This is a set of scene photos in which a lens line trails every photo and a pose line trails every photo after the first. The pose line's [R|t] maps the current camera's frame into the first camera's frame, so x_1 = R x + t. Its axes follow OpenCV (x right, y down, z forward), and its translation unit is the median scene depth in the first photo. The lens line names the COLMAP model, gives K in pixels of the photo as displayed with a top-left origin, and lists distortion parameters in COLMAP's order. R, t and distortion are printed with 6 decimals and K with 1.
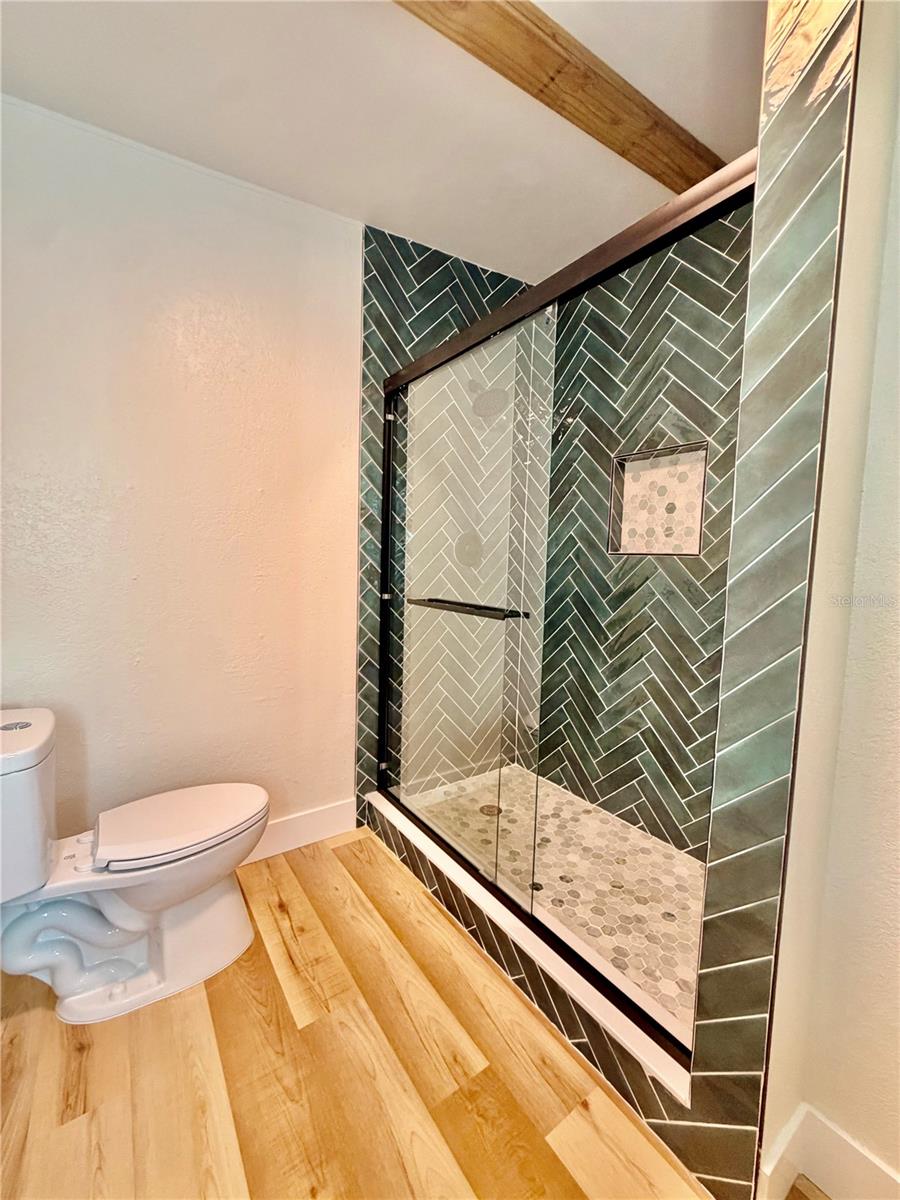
lens RADIAL K [[477.5, 0, 451.6], [0, 477.5, 596.9], [0, 0, 1]] dist [-0.000264, -0.000512]
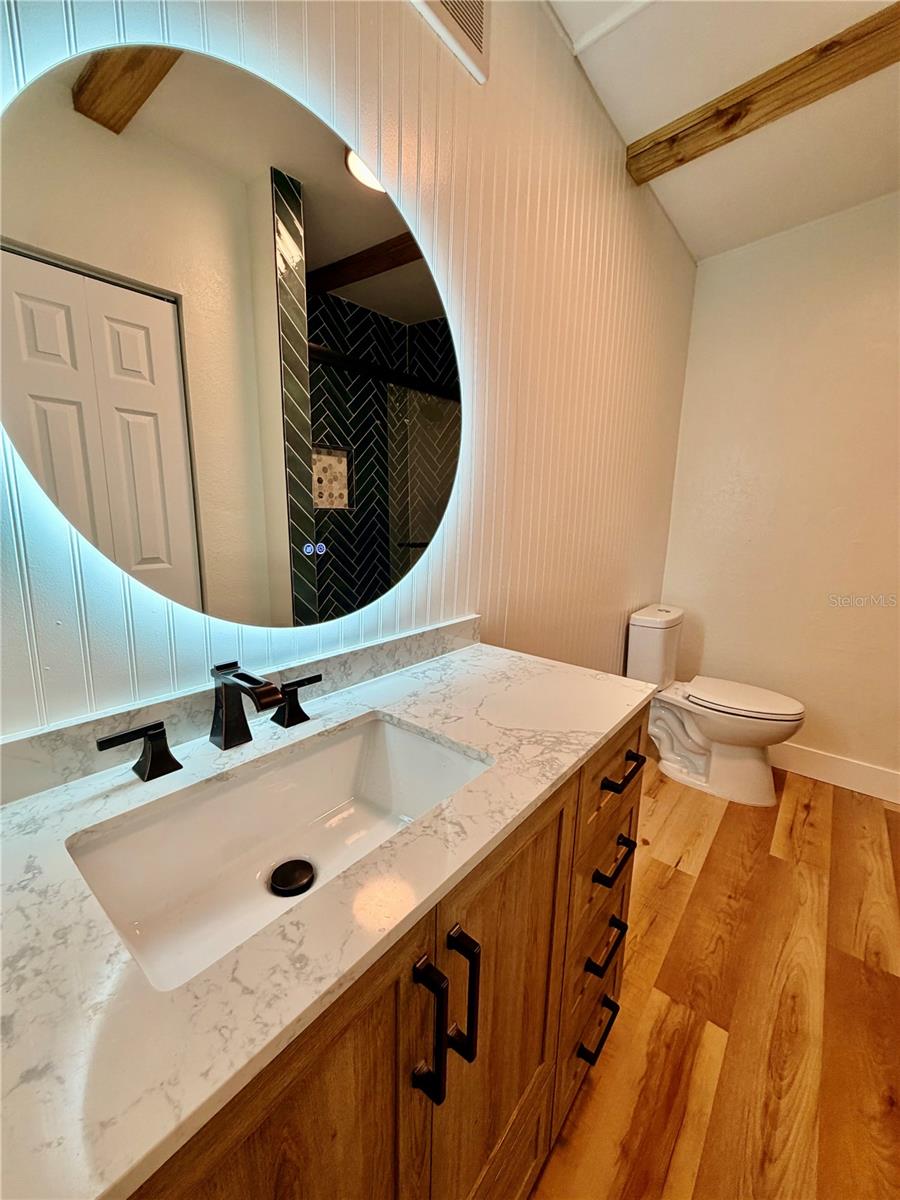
lens RADIAL K [[477.5, 0, 450.9], [0, 477.5, 599.8], [0, 0, 1]] dist [-0.000264, -0.000512]
pose [[0.266191, 0.155106, -0.951359, 0.637778], [-0.095310, 0.986368, 0.134145, 0.043033], [0.959197, 0.054966, 0.277346, -0.346159]]
